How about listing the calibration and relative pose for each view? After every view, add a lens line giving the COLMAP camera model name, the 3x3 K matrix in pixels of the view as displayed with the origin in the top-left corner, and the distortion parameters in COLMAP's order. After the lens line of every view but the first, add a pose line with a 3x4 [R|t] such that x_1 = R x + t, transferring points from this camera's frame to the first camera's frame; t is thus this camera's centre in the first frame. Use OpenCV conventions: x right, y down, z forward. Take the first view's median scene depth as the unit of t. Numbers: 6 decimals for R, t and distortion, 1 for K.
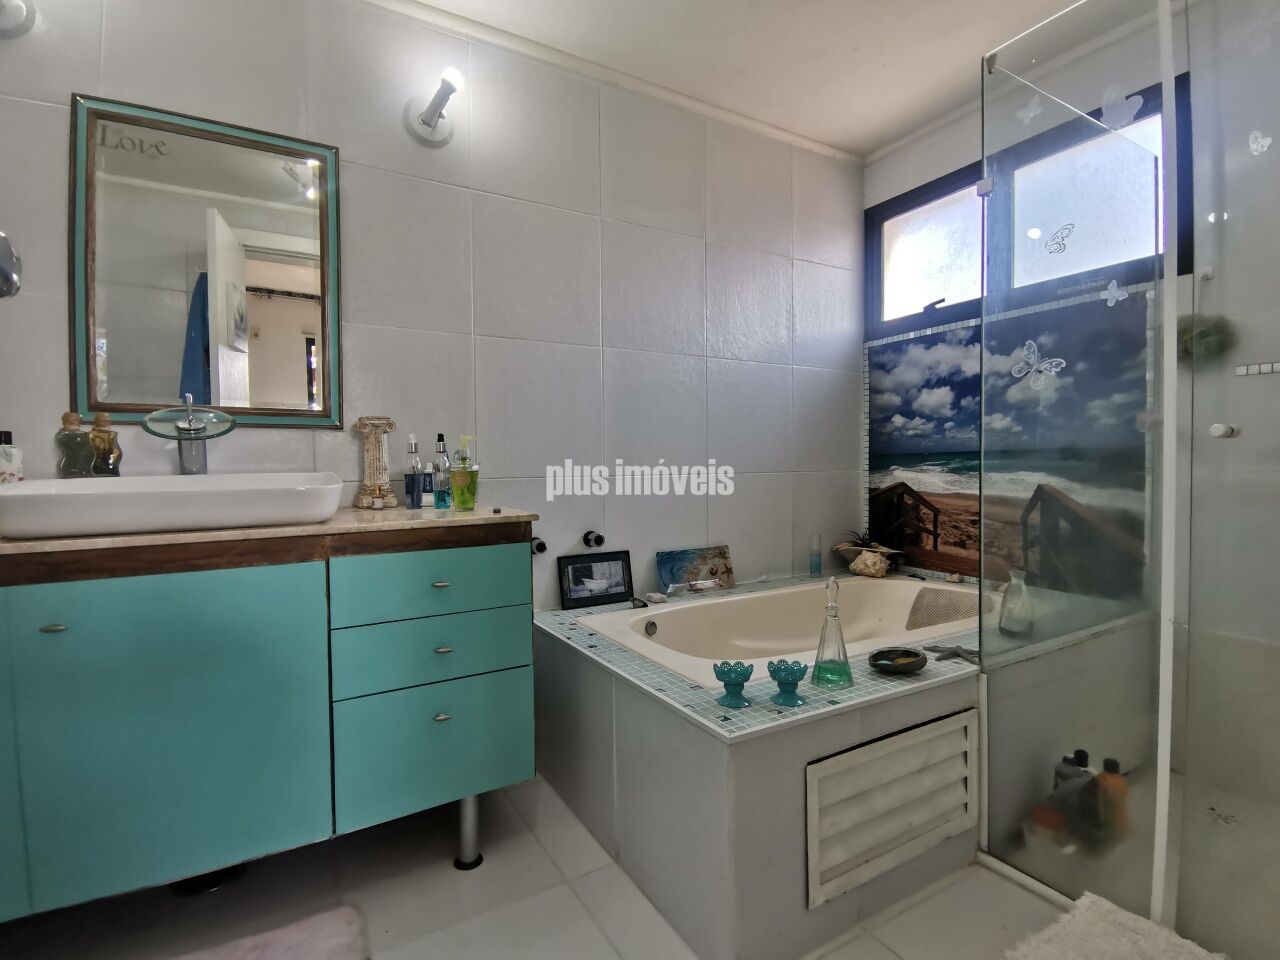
lens RADIAL K [[625.5, 0, 638.9], [0, 625.5, 476.4], [0, 0, 1]] dist [0.014015, -0.018512]
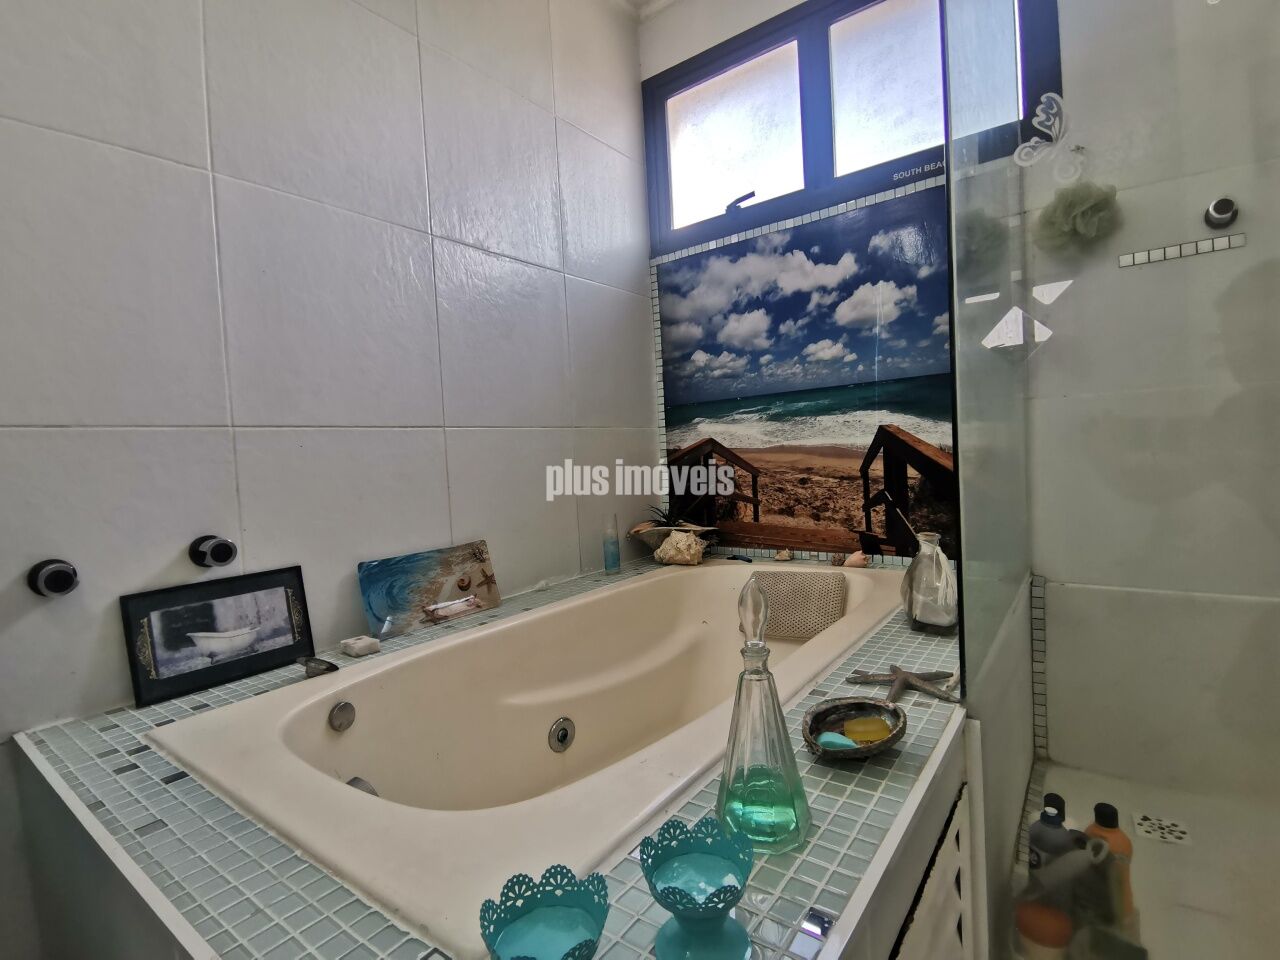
lens RADIAL K [[625.5, 0, 636.8], [0, 625.5, 478.4], [0, 0, 1]] dist [0.014015, -0.018512]
pose [[0.921621, -0.055277, 0.384134, 0.044330], [0.053578, 0.998449, 0.015134, 0.047208], [-0.384374, 0.006633, 0.923154, 0.363147]]
